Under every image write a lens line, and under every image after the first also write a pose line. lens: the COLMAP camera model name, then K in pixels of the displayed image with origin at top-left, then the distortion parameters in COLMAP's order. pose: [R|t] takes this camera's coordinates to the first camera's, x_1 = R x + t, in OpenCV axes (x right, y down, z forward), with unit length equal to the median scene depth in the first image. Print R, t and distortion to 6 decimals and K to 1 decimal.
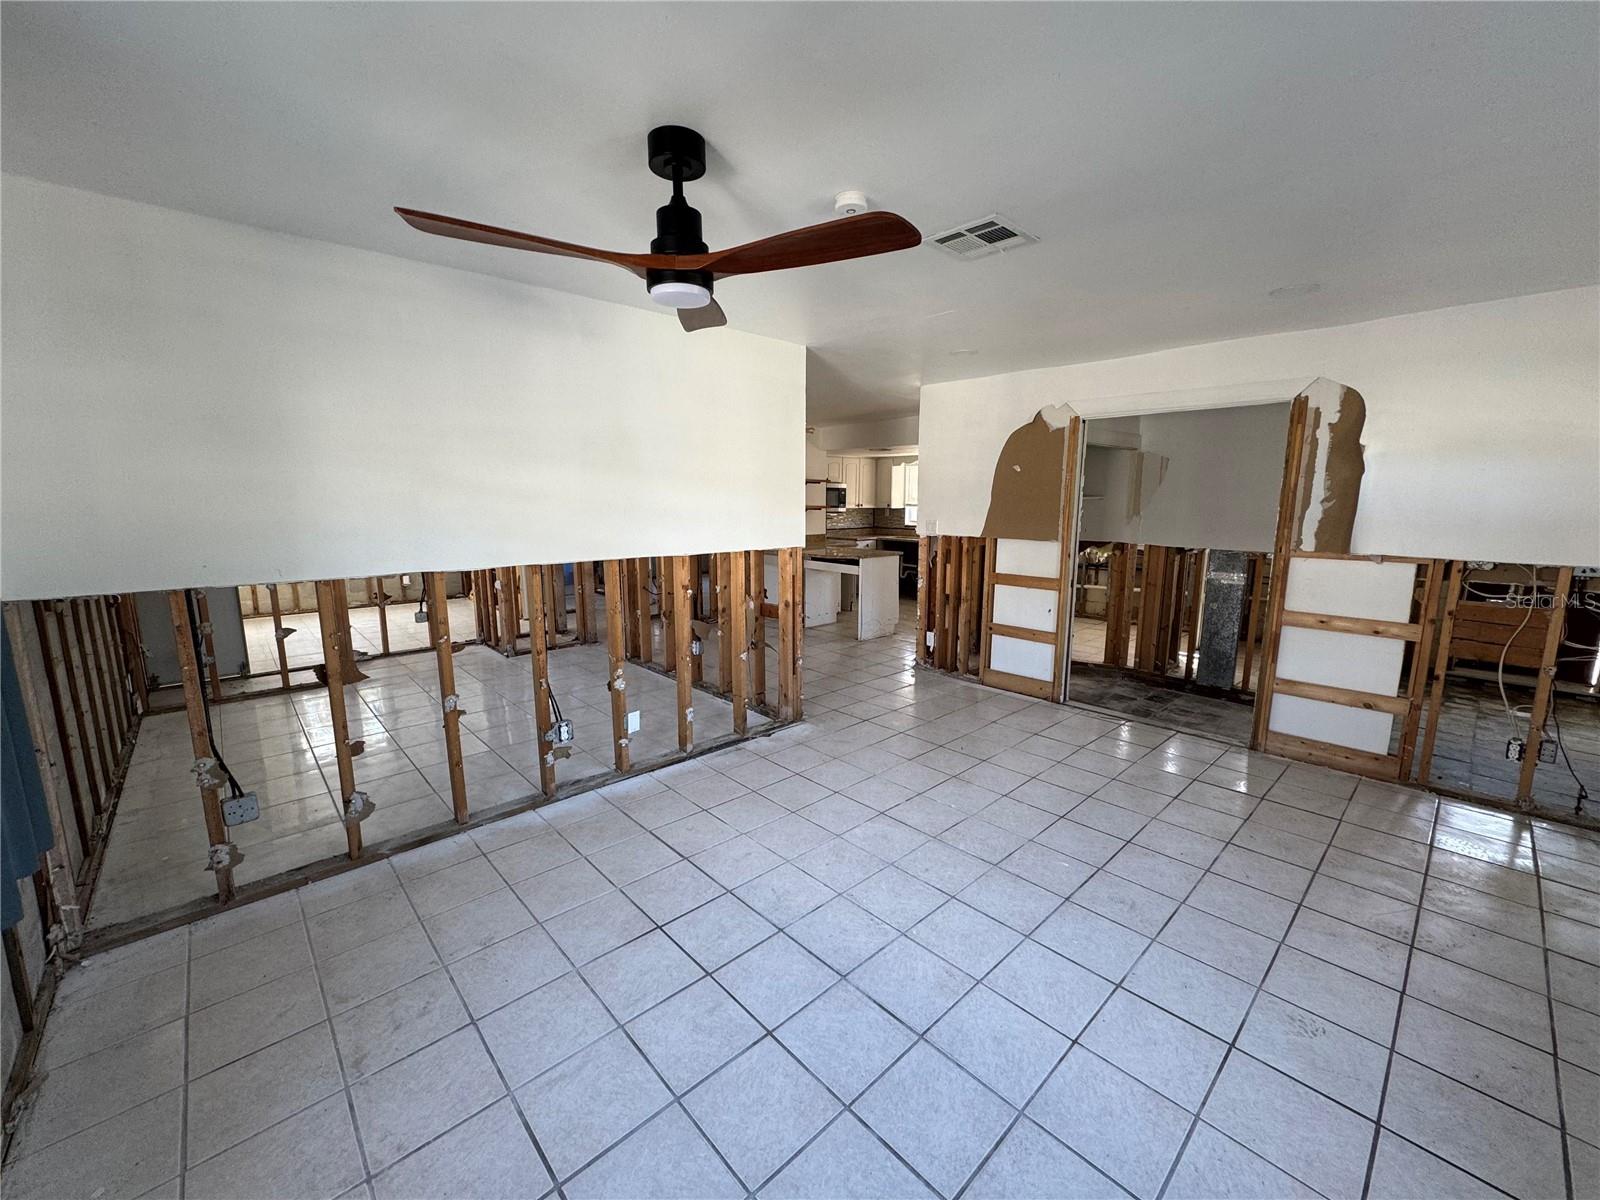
lens RADIAL K [[644.6, 0, 801.3], [0, 644.6, 584.3], [0, 0, 1]] dist [-0.000066, 0.000098]
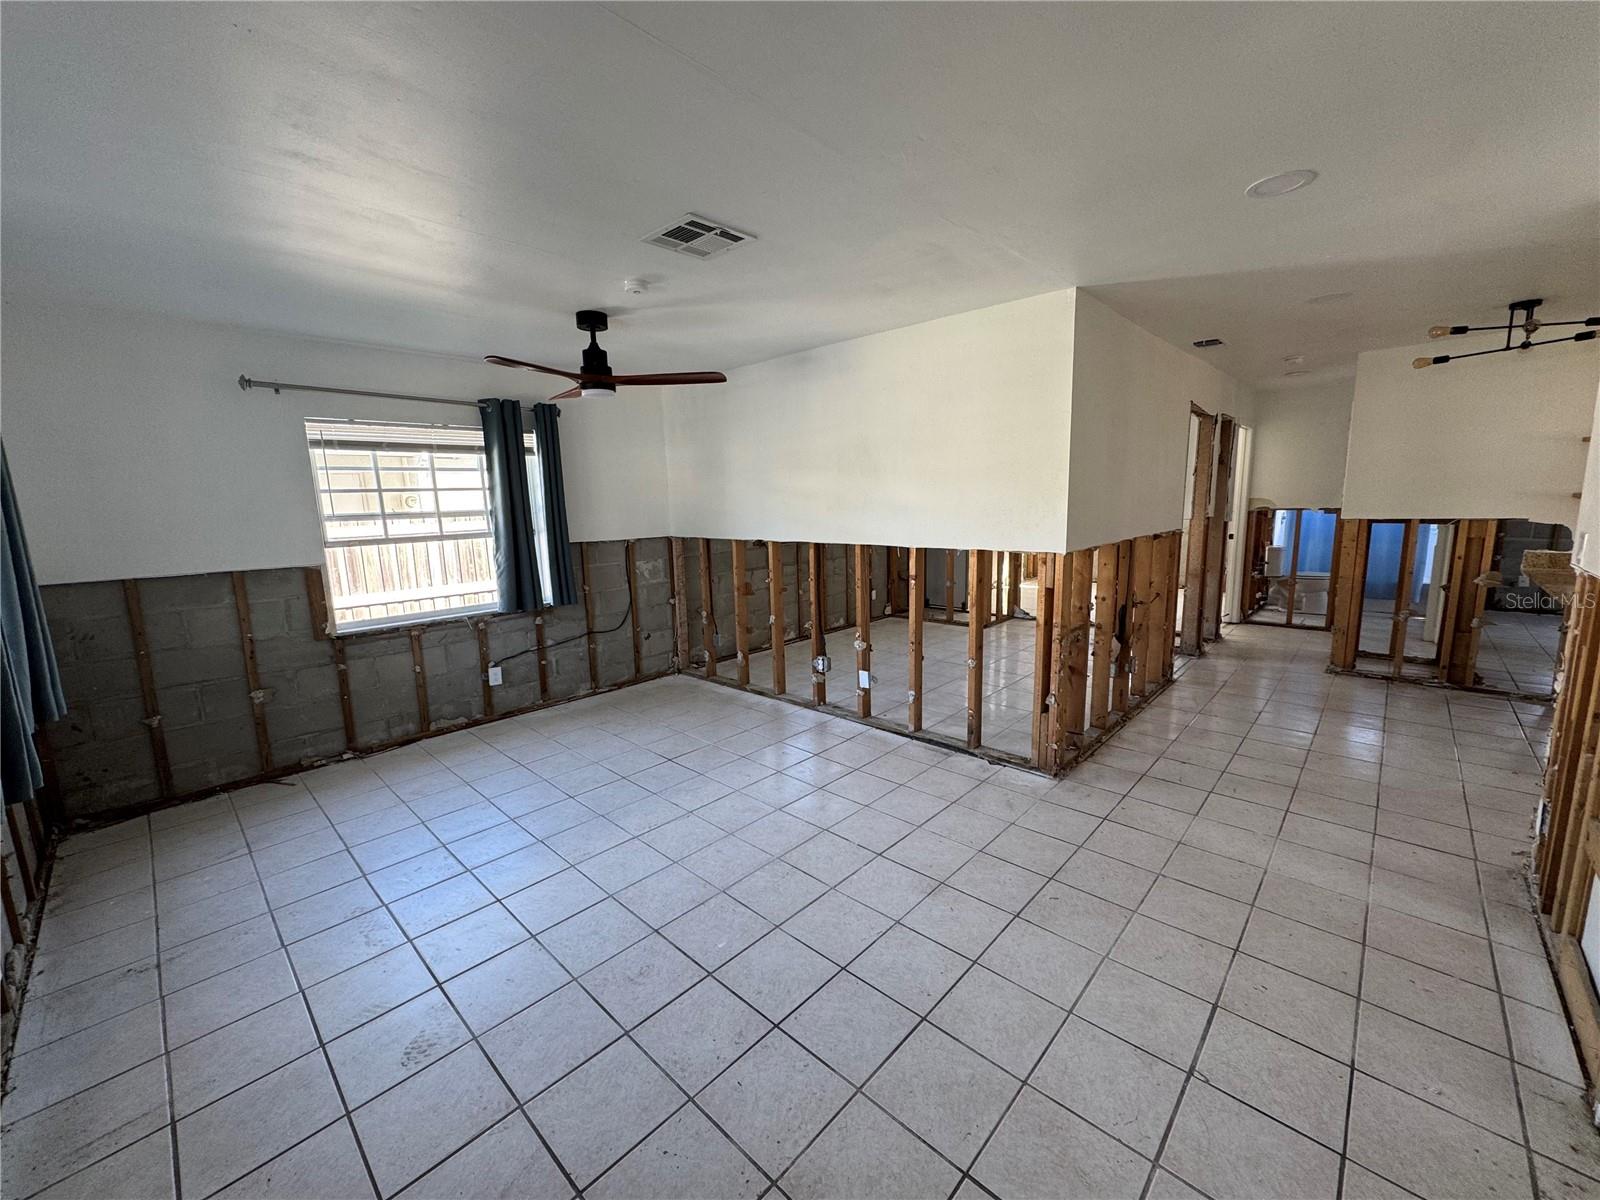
lens RADIAL K [[634.9, 0, 800.0], [0, 634.9, 600.0], [0, 0, 1]] dist [-0.000474, -0.000048]
pose [[0.069242, 0.164326, -0.983973, 0.867458], [-0.111140, 0.981471, 0.156087, -0.105907], [0.991390, 0.098550, 0.086223, 0.744558]]
